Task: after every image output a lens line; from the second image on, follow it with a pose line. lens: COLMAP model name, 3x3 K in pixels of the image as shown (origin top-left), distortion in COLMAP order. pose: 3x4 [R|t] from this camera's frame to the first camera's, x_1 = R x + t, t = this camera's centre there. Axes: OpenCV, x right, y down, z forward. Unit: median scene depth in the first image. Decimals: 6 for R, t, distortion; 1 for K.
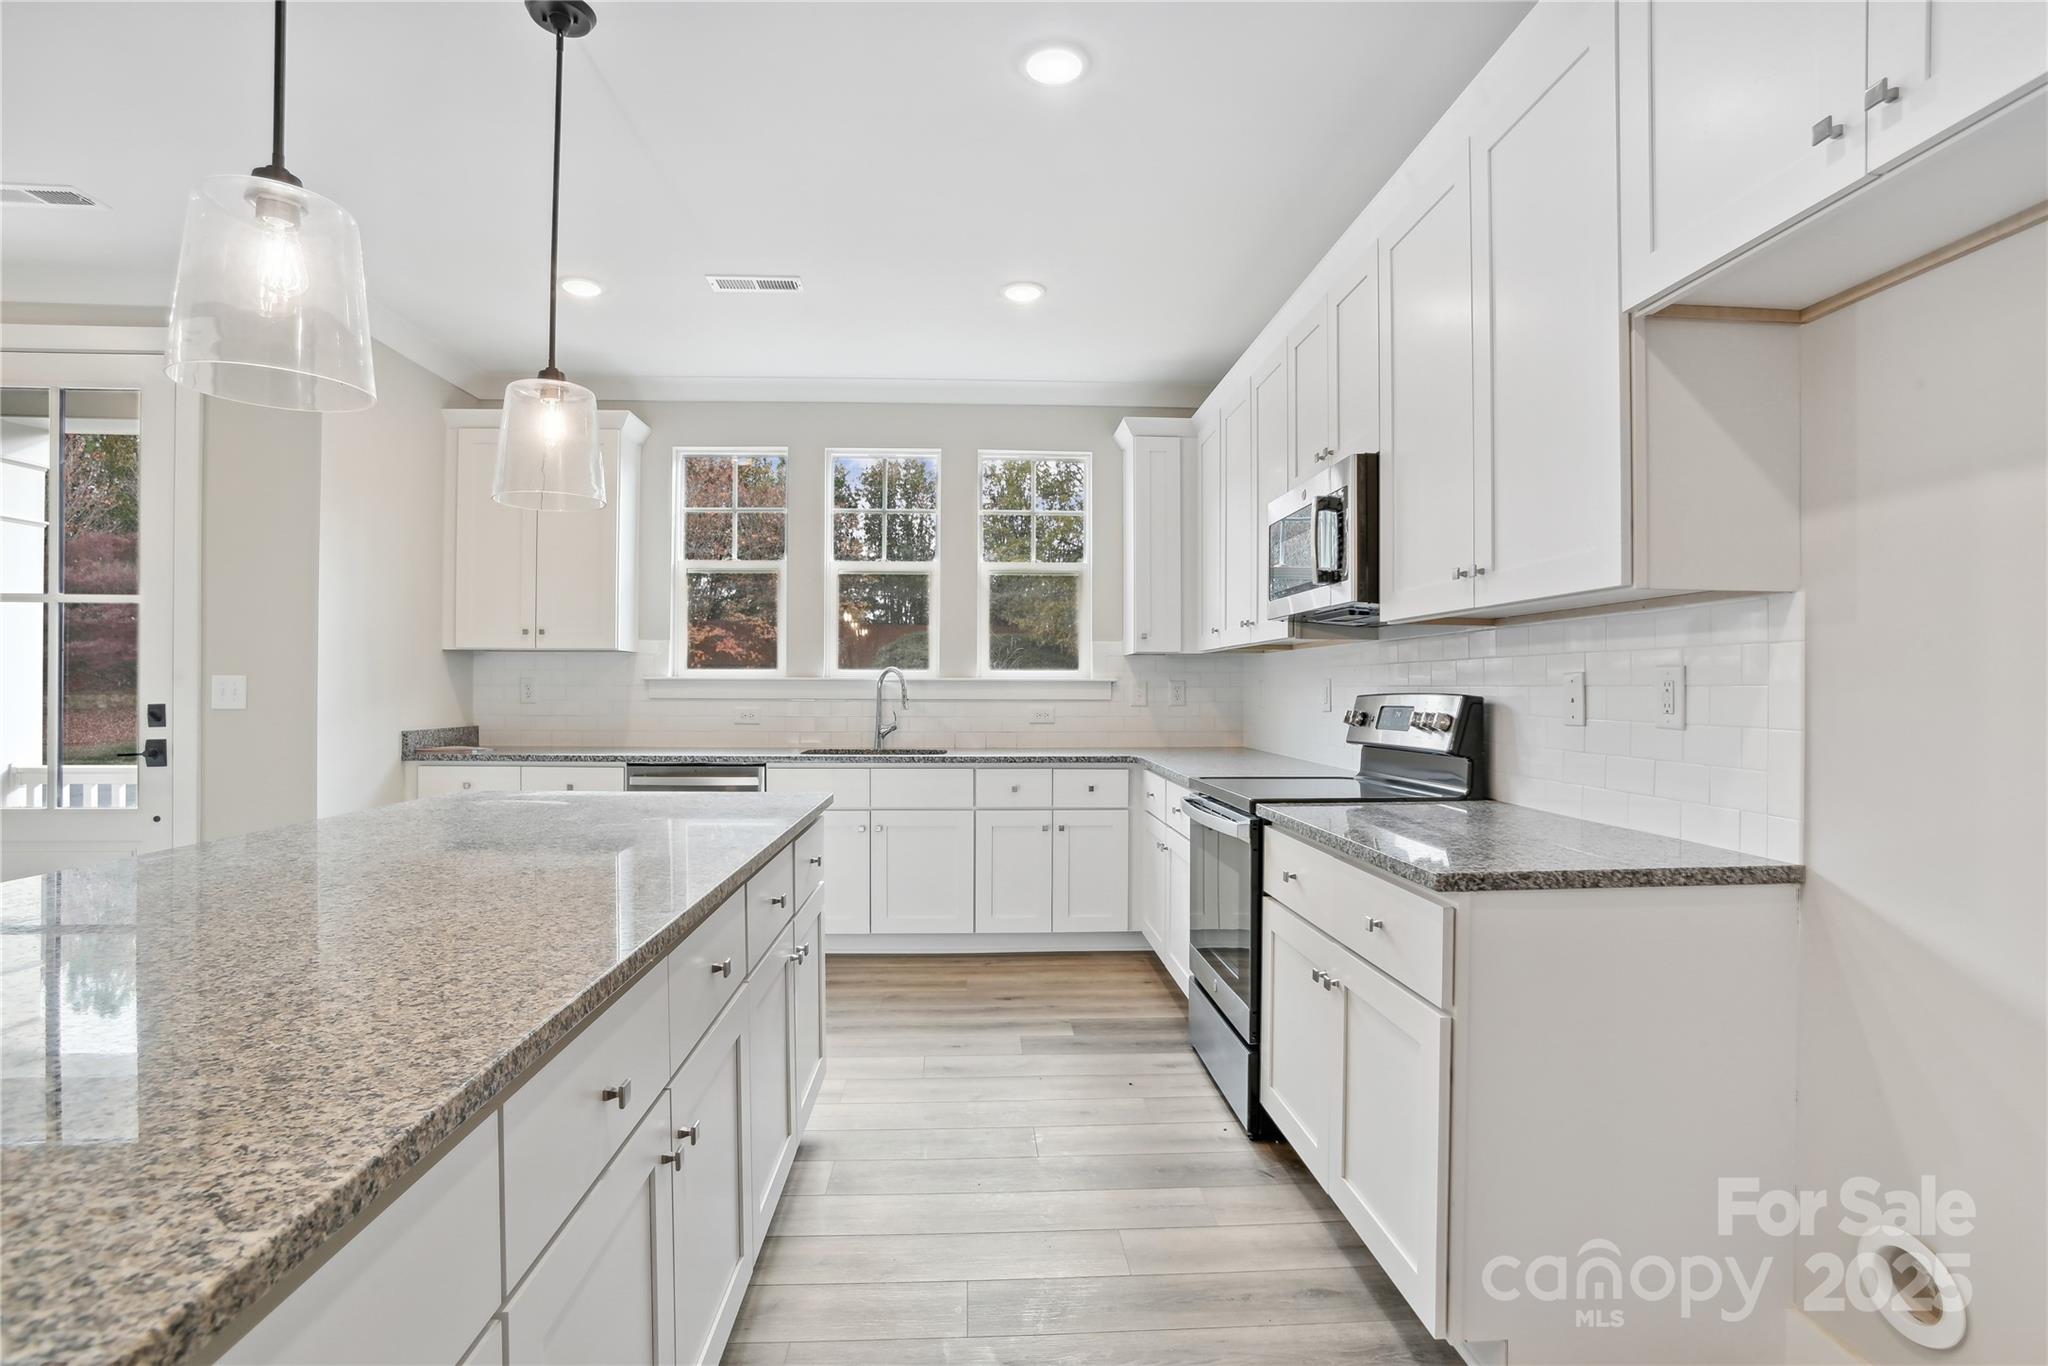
lens RADIAL K [[1010.2, 0, 1021.5], [0, 1010.2, 687.0], [0, 0, 1]] dist [-0.029877, 0.003681]
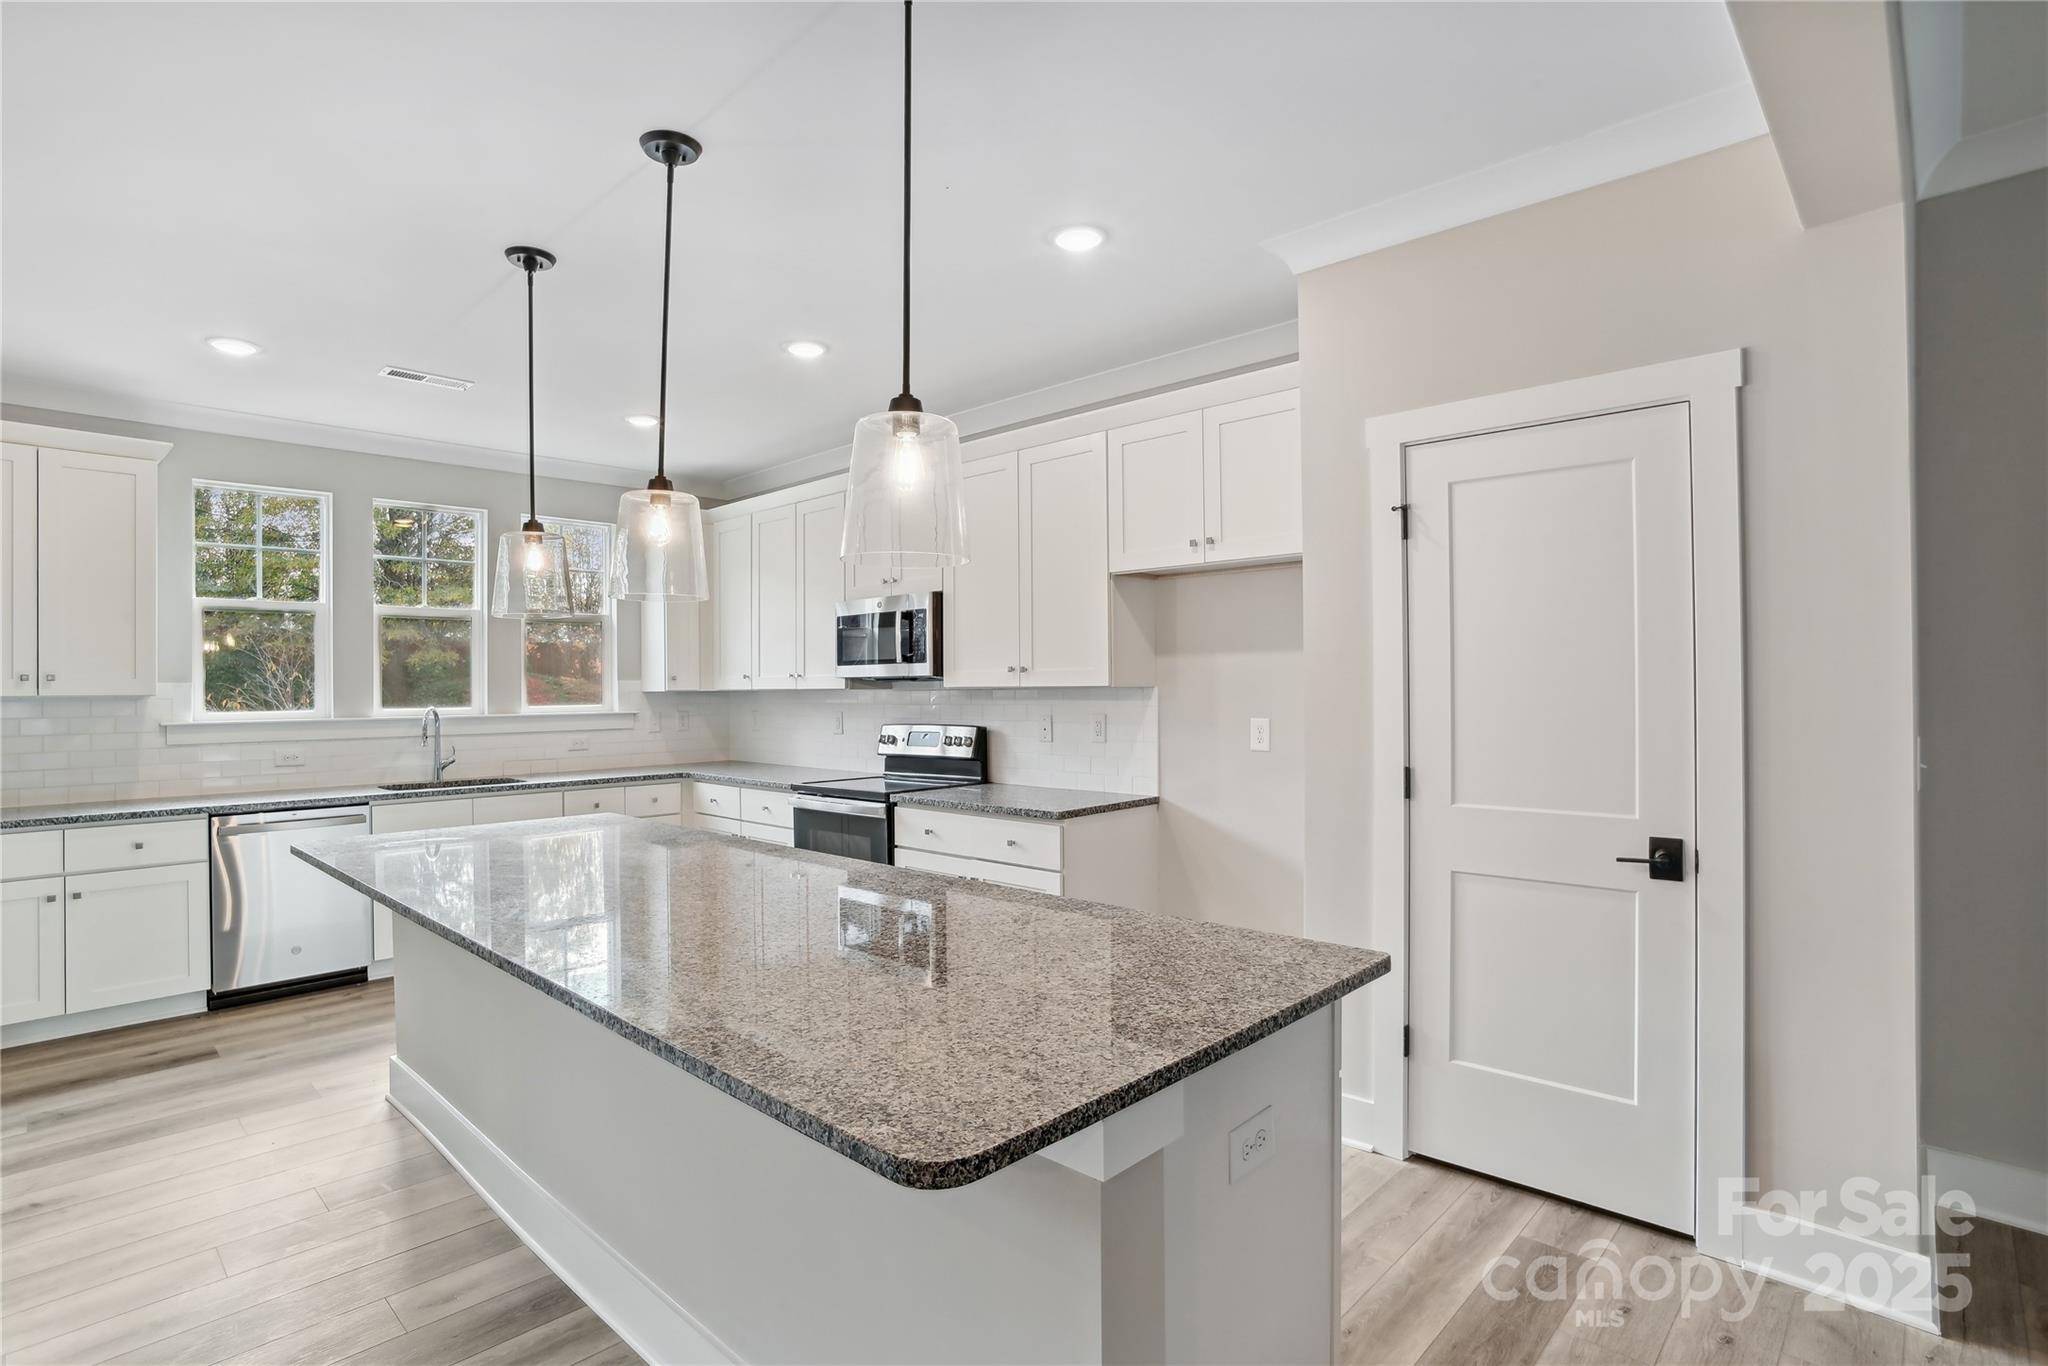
lens RADIAL K [[1010.2, 0, 1024.2], [0, 1010.2, 677.9], [0, 0, 1]] dist [-0.029877, 0.003681]
pose [[0.728680, -0.003829, 0.684844, -0.441897], [0.010321, 0.999932, -0.005391, -0.040450], [-0.684777, 0.010996, 0.728670, -0.232094]]
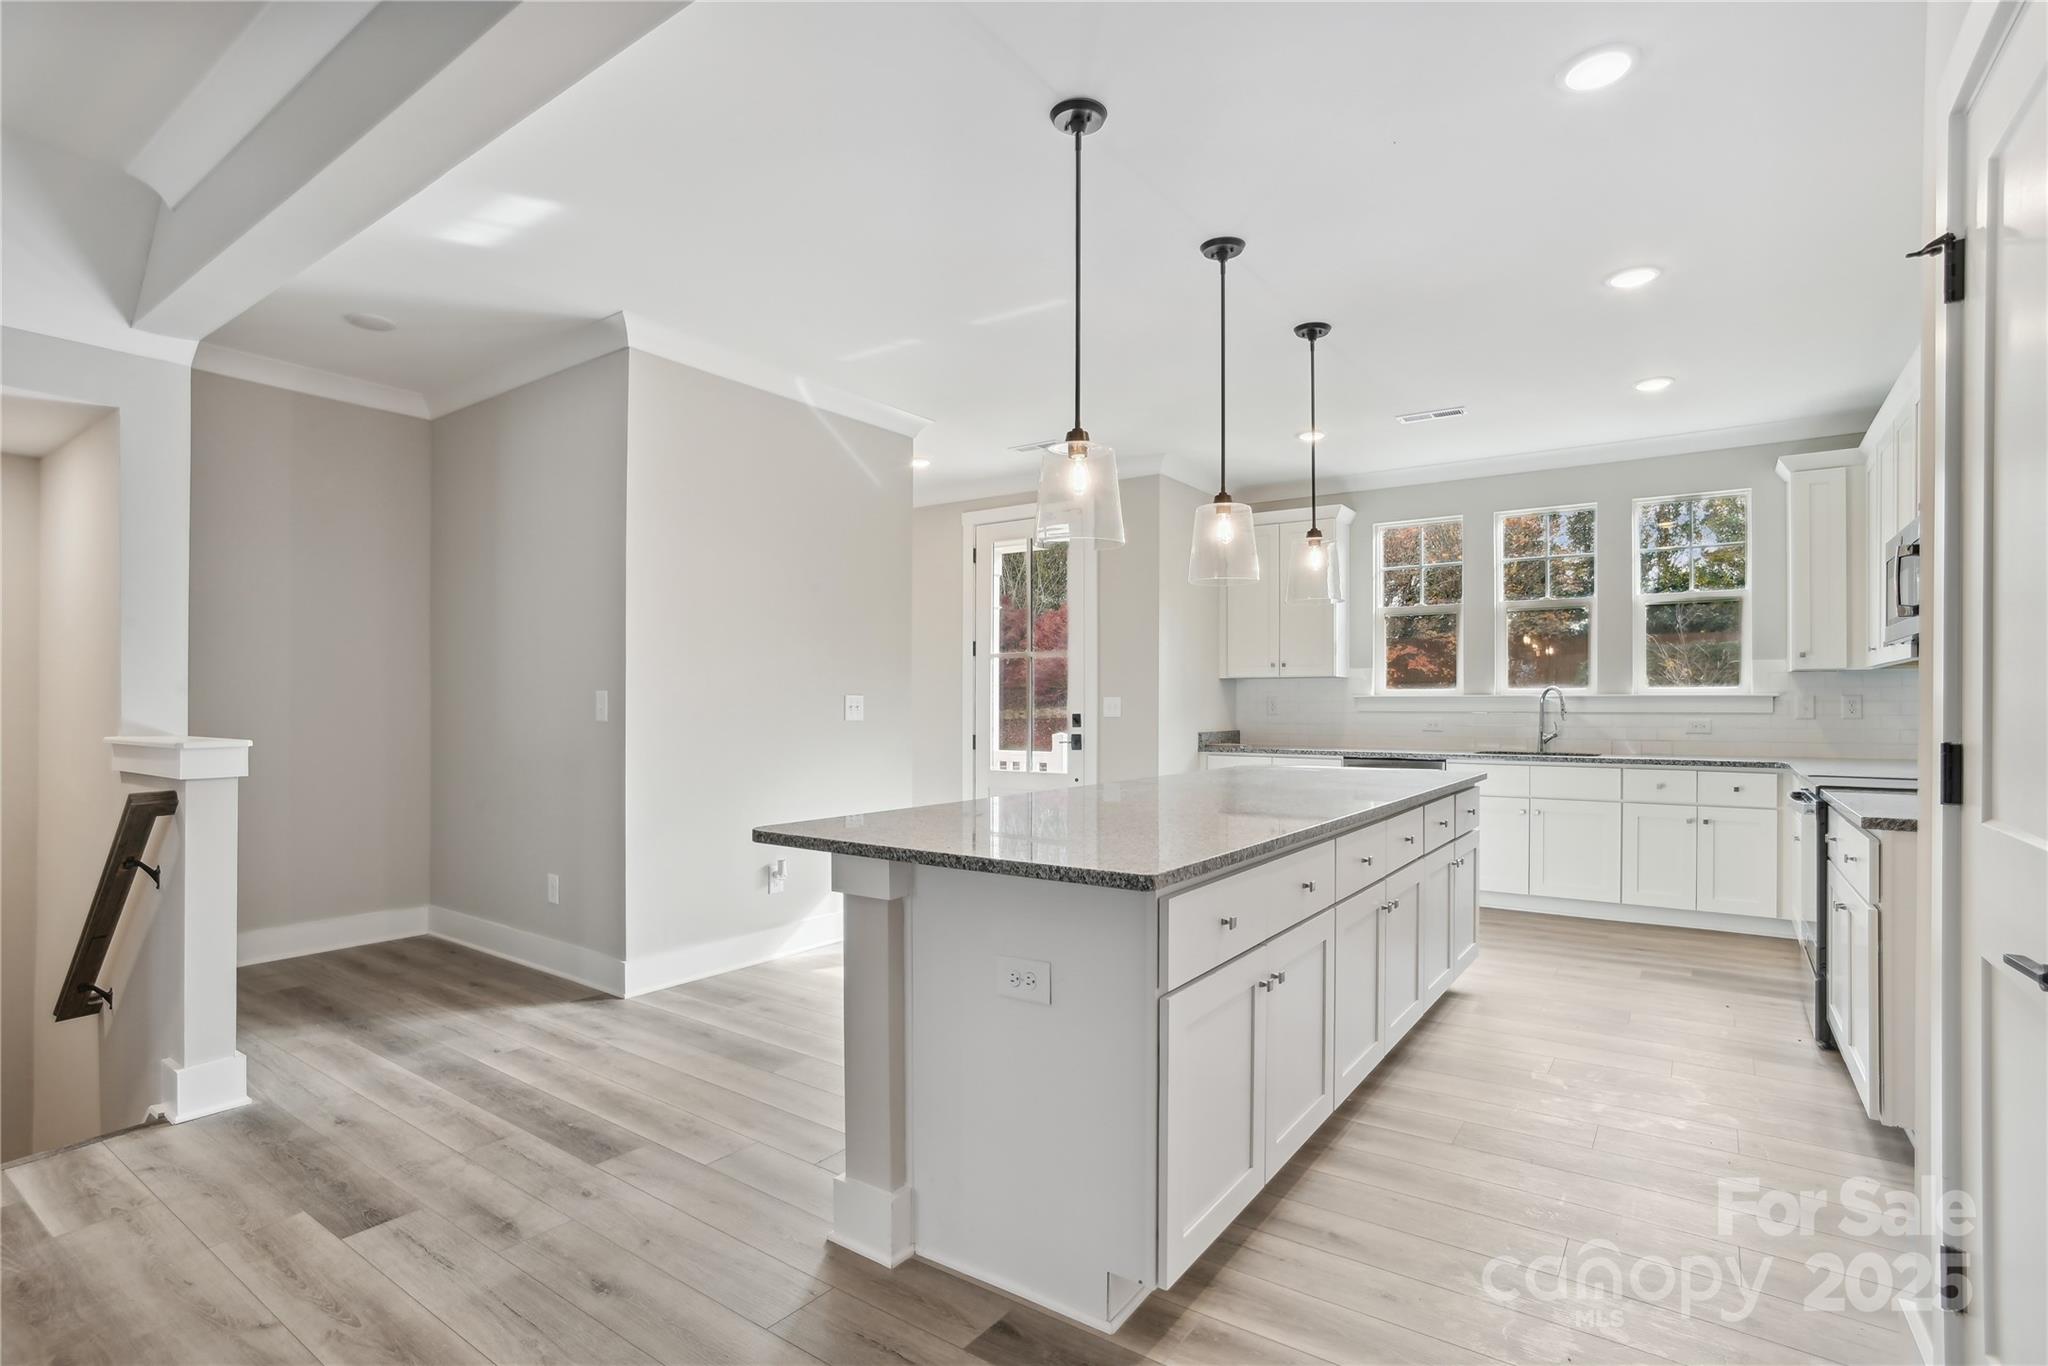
lens RADIAL K [[1010.2, 0, 1030.2], [0, 1010.2, 710.5], [0, 0, 1]] dist [-0.029877, 0.003681]
pose [[0.793682, 0.000104, -0.608333, 0.115768], [0.004917, 0.999966, 0.006587, -0.000639], [0.608313, -0.008219, 0.793655, -0.378141]]
